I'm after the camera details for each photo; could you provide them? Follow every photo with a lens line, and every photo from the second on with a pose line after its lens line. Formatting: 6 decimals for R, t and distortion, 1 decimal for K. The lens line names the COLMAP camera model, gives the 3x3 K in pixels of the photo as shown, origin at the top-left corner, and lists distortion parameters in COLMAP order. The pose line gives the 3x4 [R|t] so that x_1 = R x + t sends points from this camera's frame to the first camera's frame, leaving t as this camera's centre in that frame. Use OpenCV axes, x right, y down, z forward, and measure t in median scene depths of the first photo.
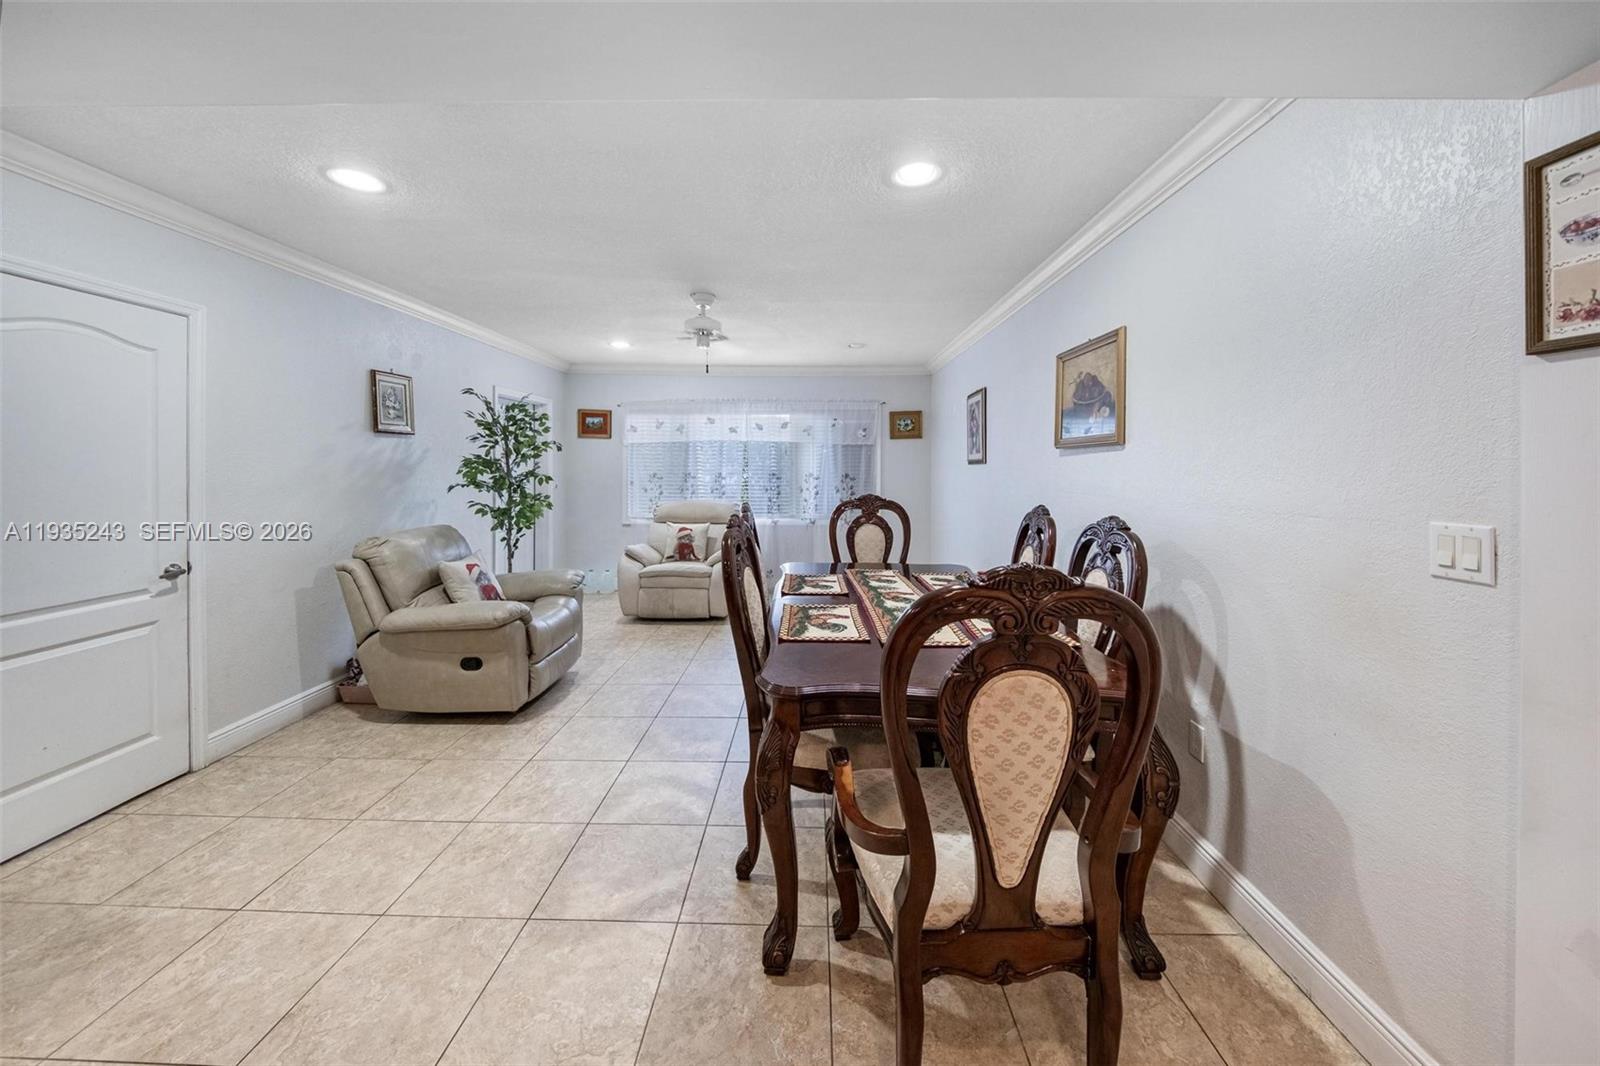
lens RADIAL K [[588.6, 0, 811.7], [0, 588.6, 468.2], [0, 0, 1]] dist [0.020281, -0.000159]
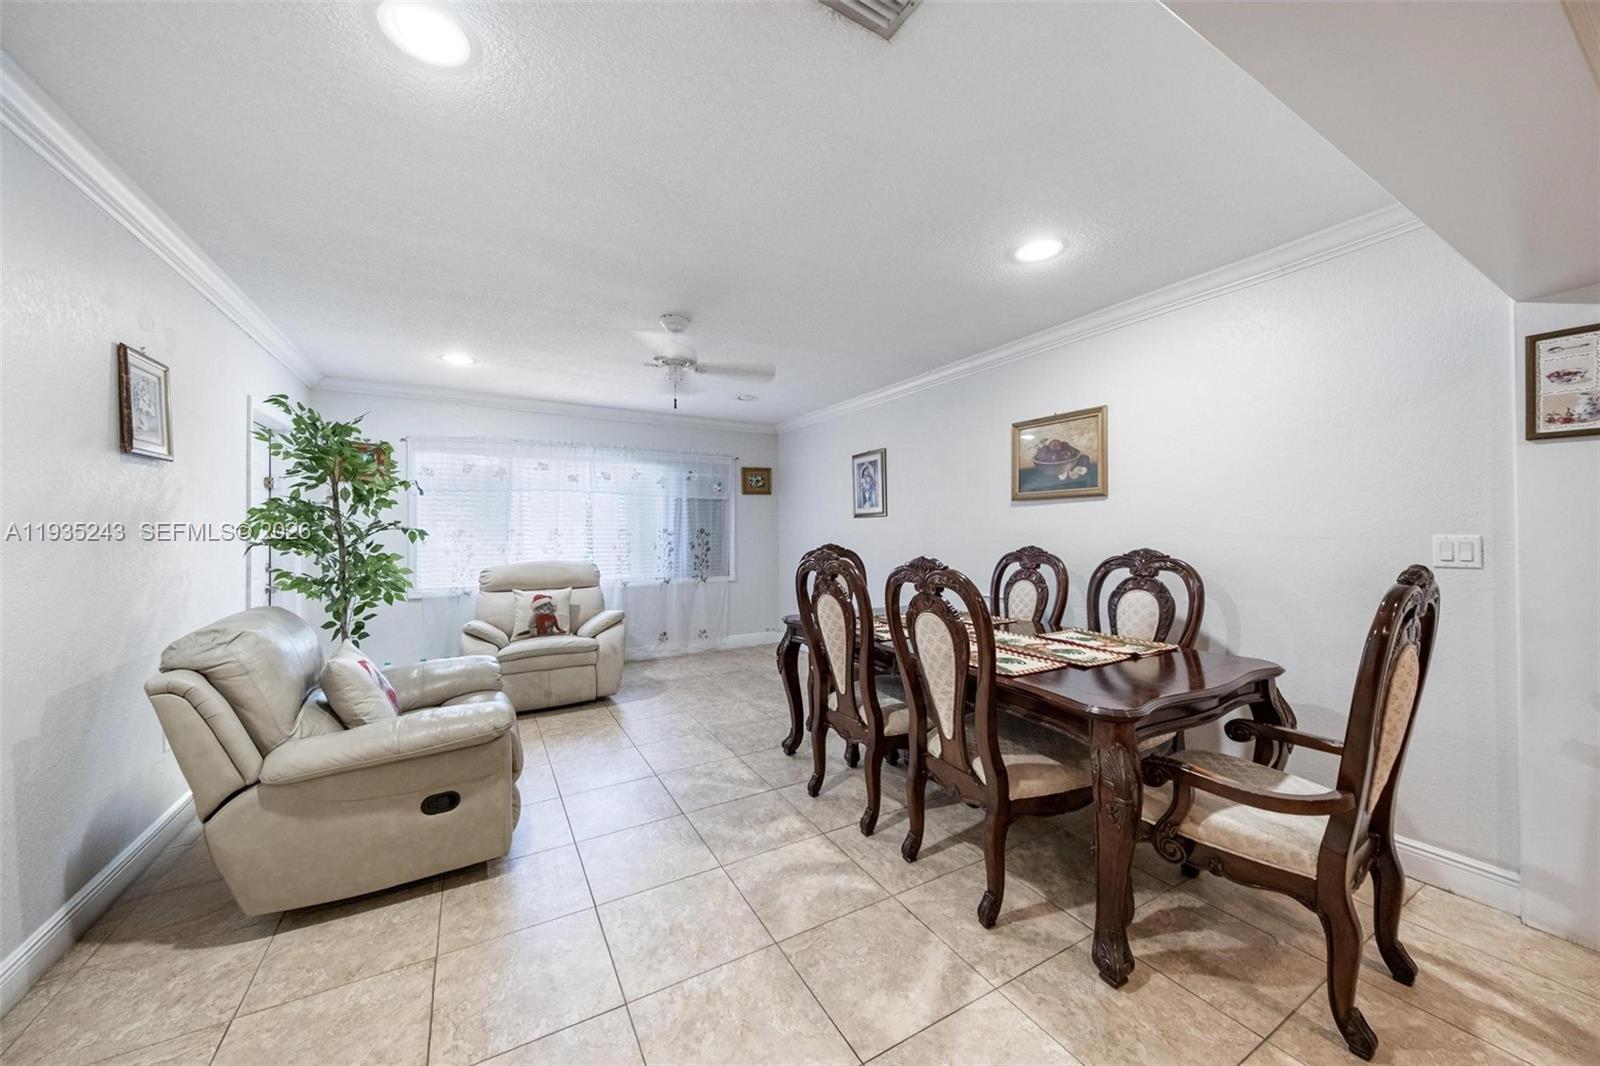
lens RADIAL K [[567.5, 0, 829.4], [0, 567.5, 528.9], [0, 0, 1]] dist [0.000316, -0.000250]
pose [[0.850293, -0.006561, 0.526269, -0.383820], [0.008200, 0.999966, -0.000782, 0.017240], [-0.526246, 0.004980, 0.850318, 0.159543]]
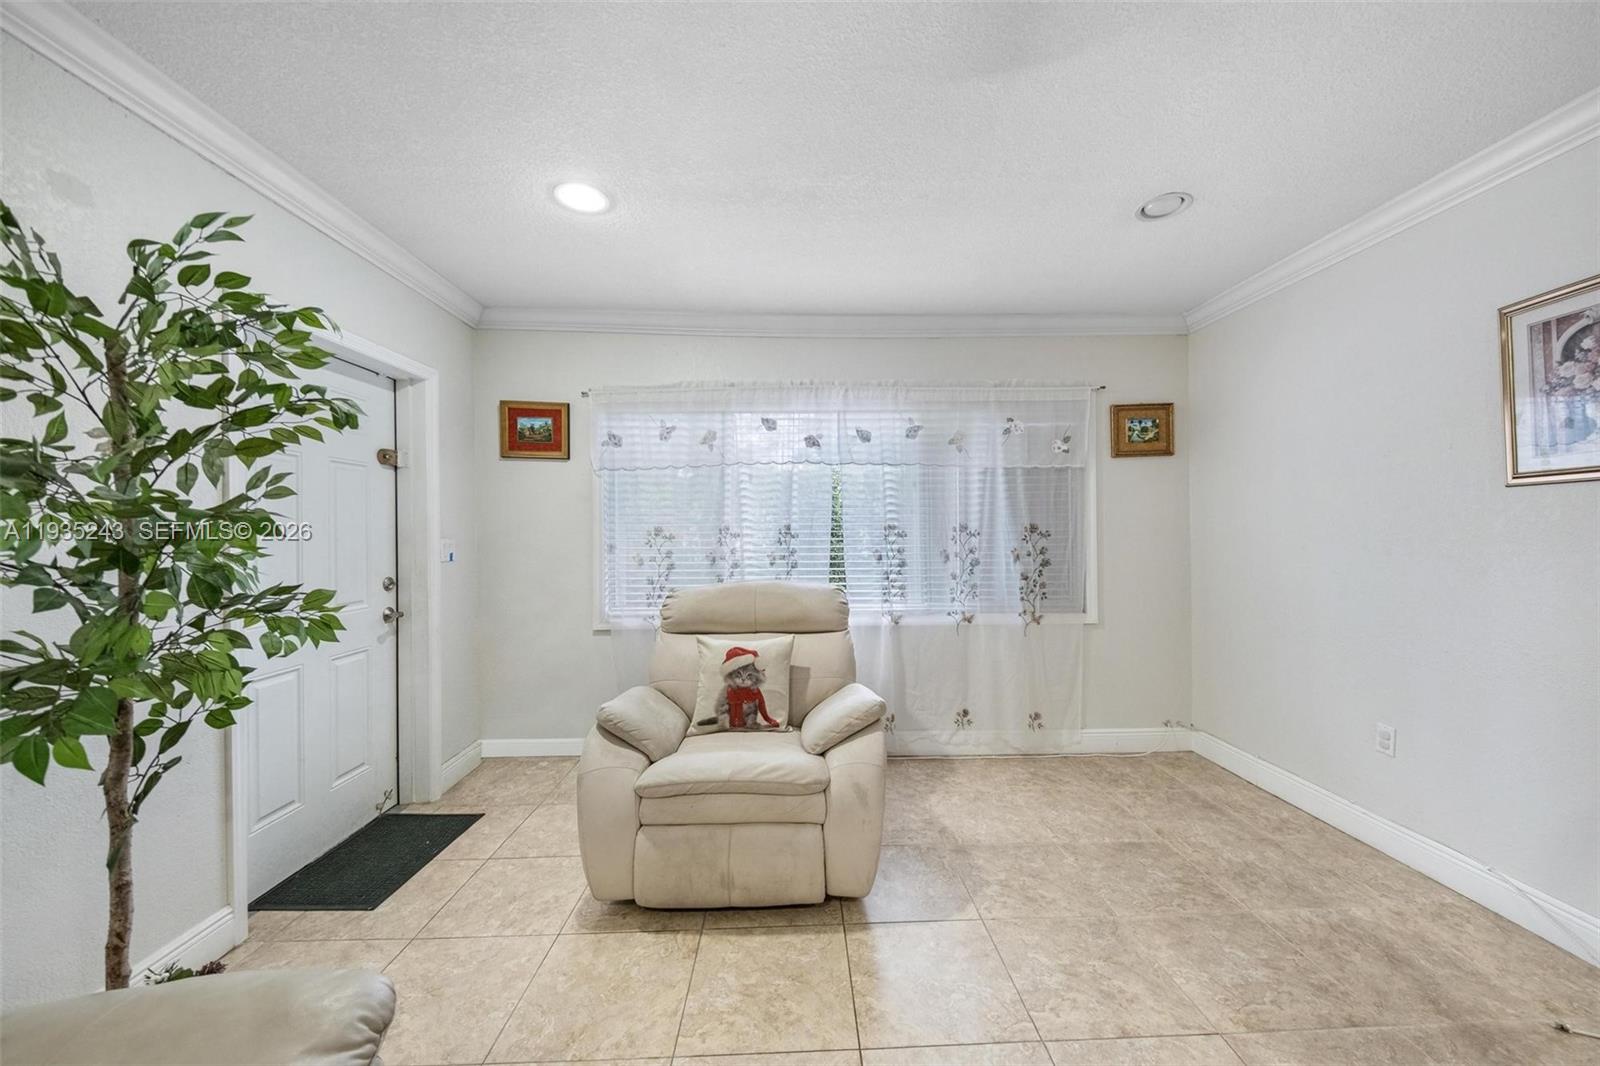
lens RADIAL K [[592.8, 0, 825.0], [0, 592.8, 523.0], [0, 0, 1]] dist [0.019316, -0.000074]
pose [[0.998260, -0.011556, 0.057824, -0.235153], [0.012450, 0.999808, -0.015116, 0.020981], [-0.057638, 0.015810, 0.998212, 0.743347]]
